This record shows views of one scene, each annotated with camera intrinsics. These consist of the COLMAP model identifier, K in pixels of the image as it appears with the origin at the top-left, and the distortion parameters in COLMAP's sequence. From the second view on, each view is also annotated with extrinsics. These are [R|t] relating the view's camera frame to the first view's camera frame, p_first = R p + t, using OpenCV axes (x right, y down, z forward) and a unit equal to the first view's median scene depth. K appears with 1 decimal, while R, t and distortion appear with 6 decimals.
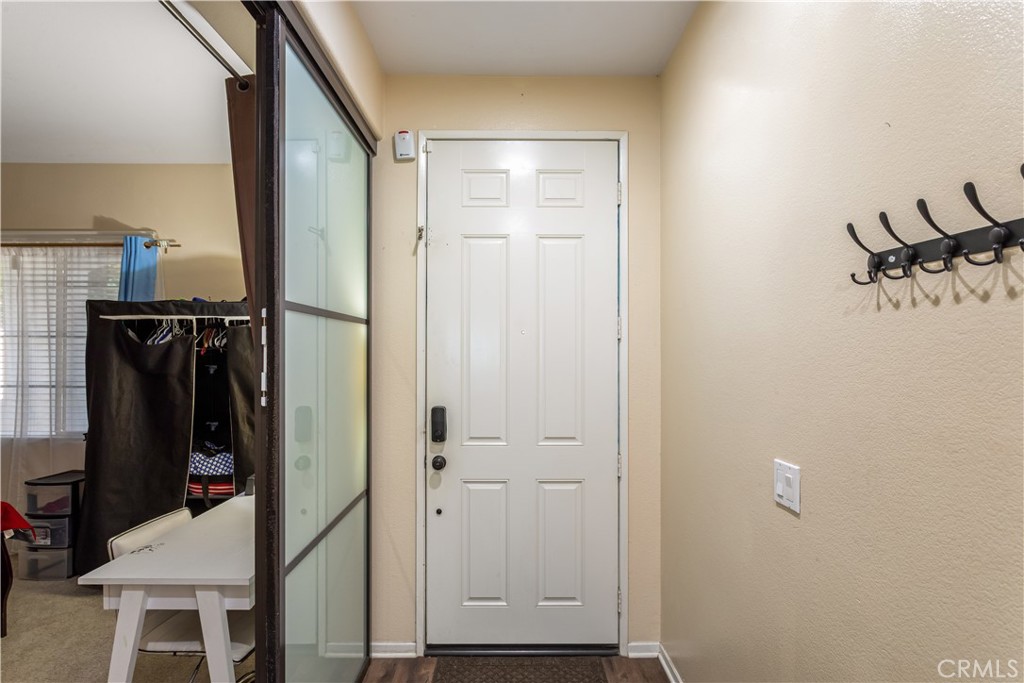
lens RADIAL K [[540.9, 0, 511.2], [0, 540.9, 351.0], [0, 0, 1]] dist [-0.002373, -0.000876]
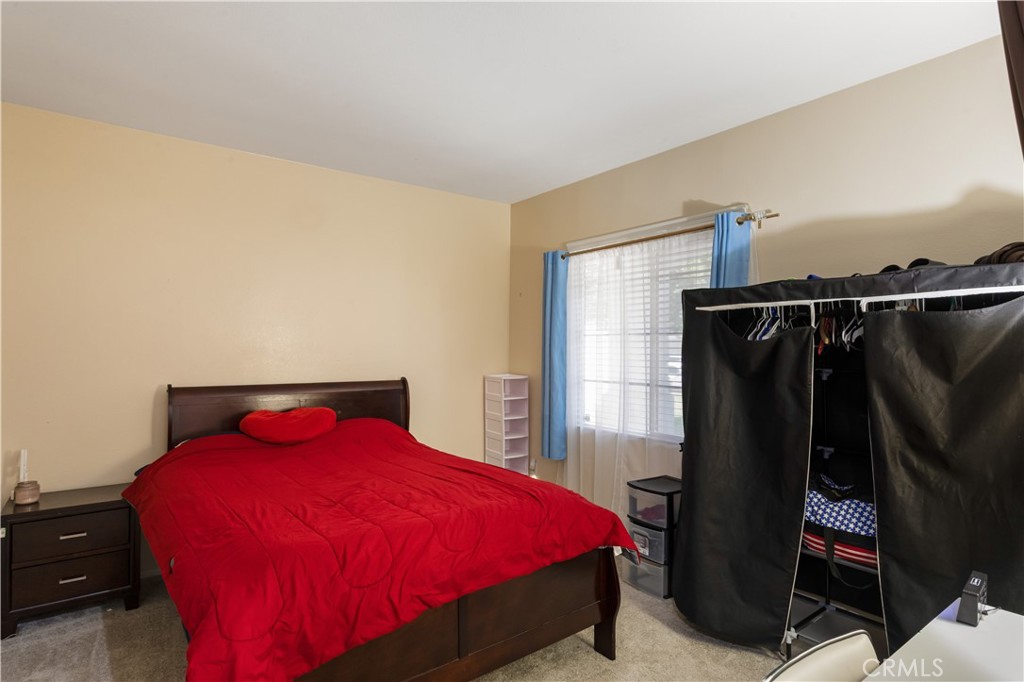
lens RADIAL K [[540.9, 0, 511.4], [0, 540.9, 346.6], [0, 0, 1]] dist [-0.002373, -0.000876]
pose [[0.600660, -0.001705, -0.799503, -0.246617], [0.000825, 0.999999, -0.001513, -0.002493], [0.799504, 0.000249, 0.600660, 0.246338]]
